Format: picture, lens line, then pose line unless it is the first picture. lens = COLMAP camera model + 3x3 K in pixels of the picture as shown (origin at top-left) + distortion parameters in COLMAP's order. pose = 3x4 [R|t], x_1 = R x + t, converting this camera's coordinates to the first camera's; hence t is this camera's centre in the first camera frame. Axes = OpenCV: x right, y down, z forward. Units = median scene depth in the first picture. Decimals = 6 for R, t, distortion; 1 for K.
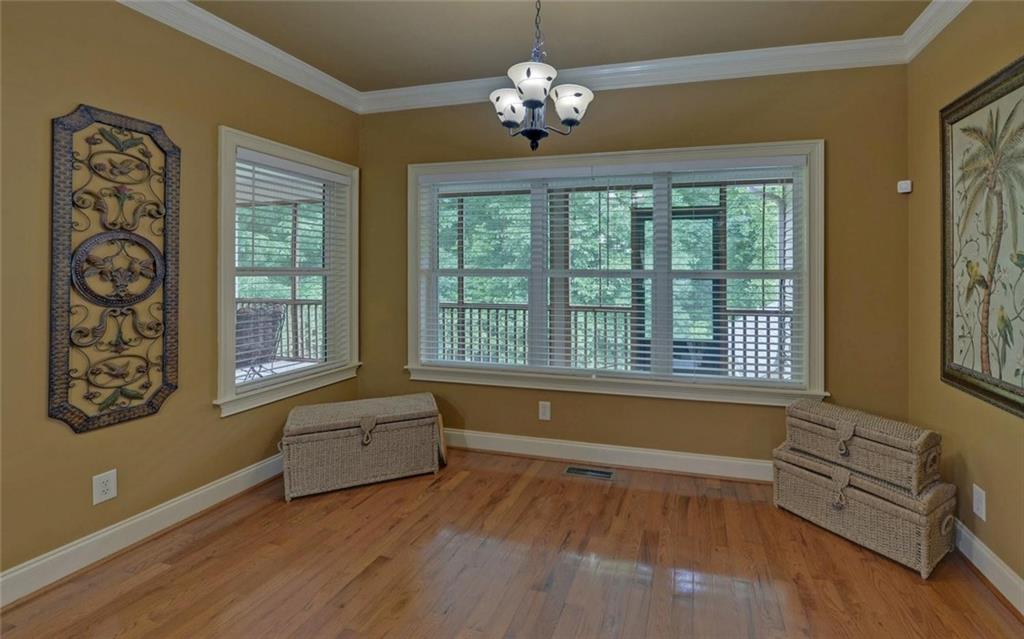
lens RADIAL K [[449.1, 0, 589.5], [0, 449.1, 270.0], [0, 0, 1]] dist [-0.011173, -0.000266]
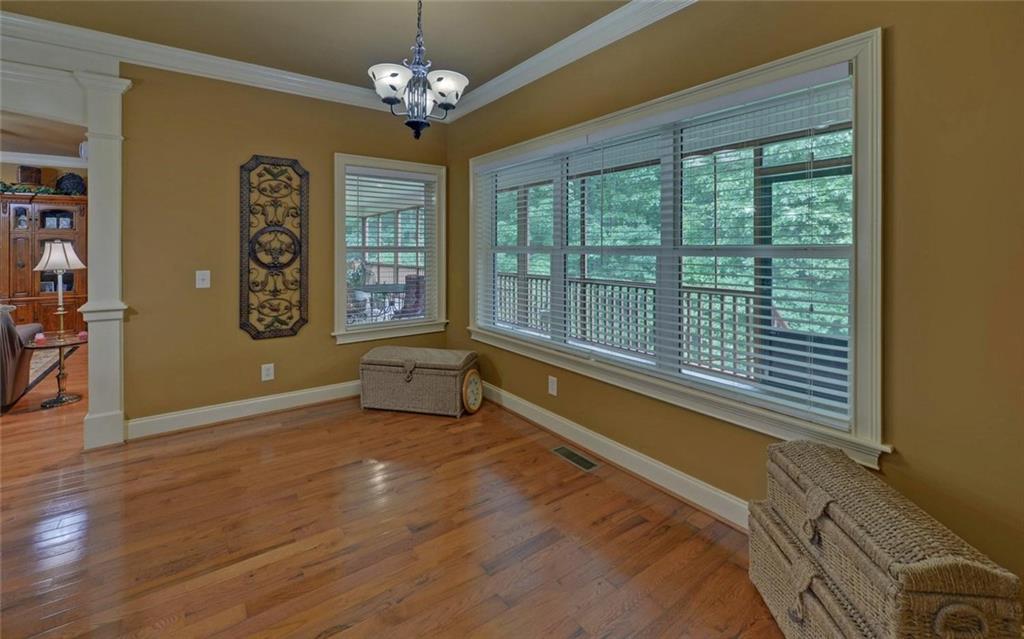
lens RADIAL K [[433.2, 0, 507.8], [0, 433.2, 260.0], [0, 0, 1]] dist [0.000453, 0.000004]
pose [[0.758555, 0.011917, -0.651500, 0.667430], [0.007557, 0.999605, 0.027083, 0.004848], [0.651565, -0.025468, 0.758165, 0.294487]]
